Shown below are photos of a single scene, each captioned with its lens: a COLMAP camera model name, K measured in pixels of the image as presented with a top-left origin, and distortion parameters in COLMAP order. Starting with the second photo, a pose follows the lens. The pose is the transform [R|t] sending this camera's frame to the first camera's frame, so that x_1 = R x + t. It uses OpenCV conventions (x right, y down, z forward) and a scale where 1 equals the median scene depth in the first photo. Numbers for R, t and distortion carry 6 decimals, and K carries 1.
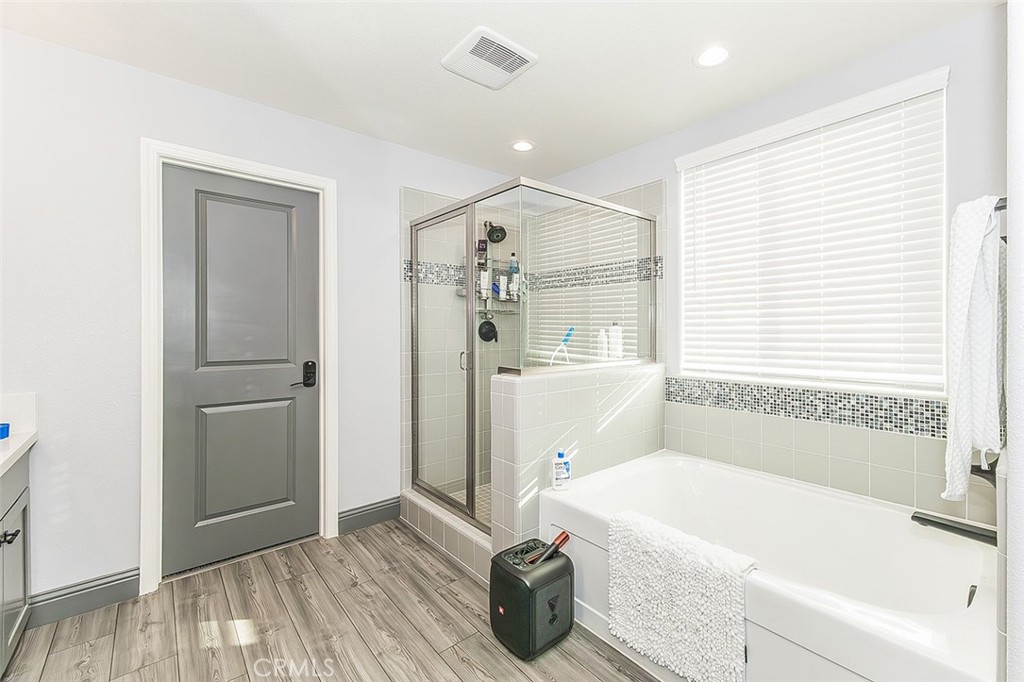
lens RADIAL K [[428.9, 0, 511.3], [0, 428.9, 331.9], [0, 0, 1]] dist [0.003376, -0.000194]
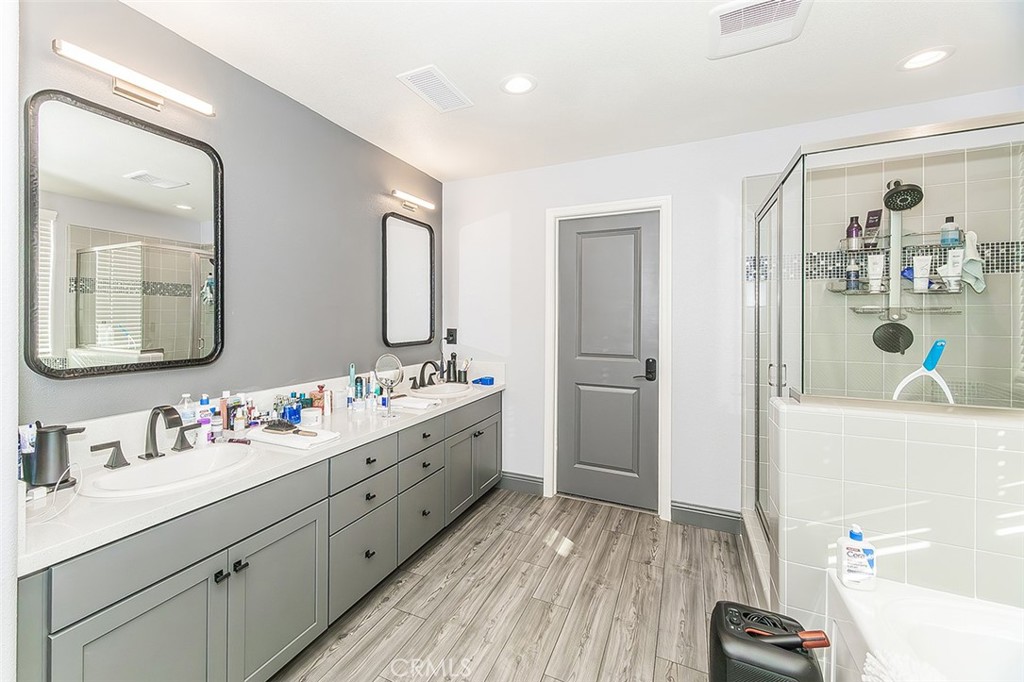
lens RADIAL K [[428.9, 0, 494.6], [0, 428.9, 318.6], [0, 0, 1]] dist [0.003376, -0.000194]
pose [[0.395116, 0.005277, -0.918616, 0.466894], [-0.002354, 0.999986, 0.004732, -0.048391], [0.918628, 0.000293, 0.395123, 0.178077]]
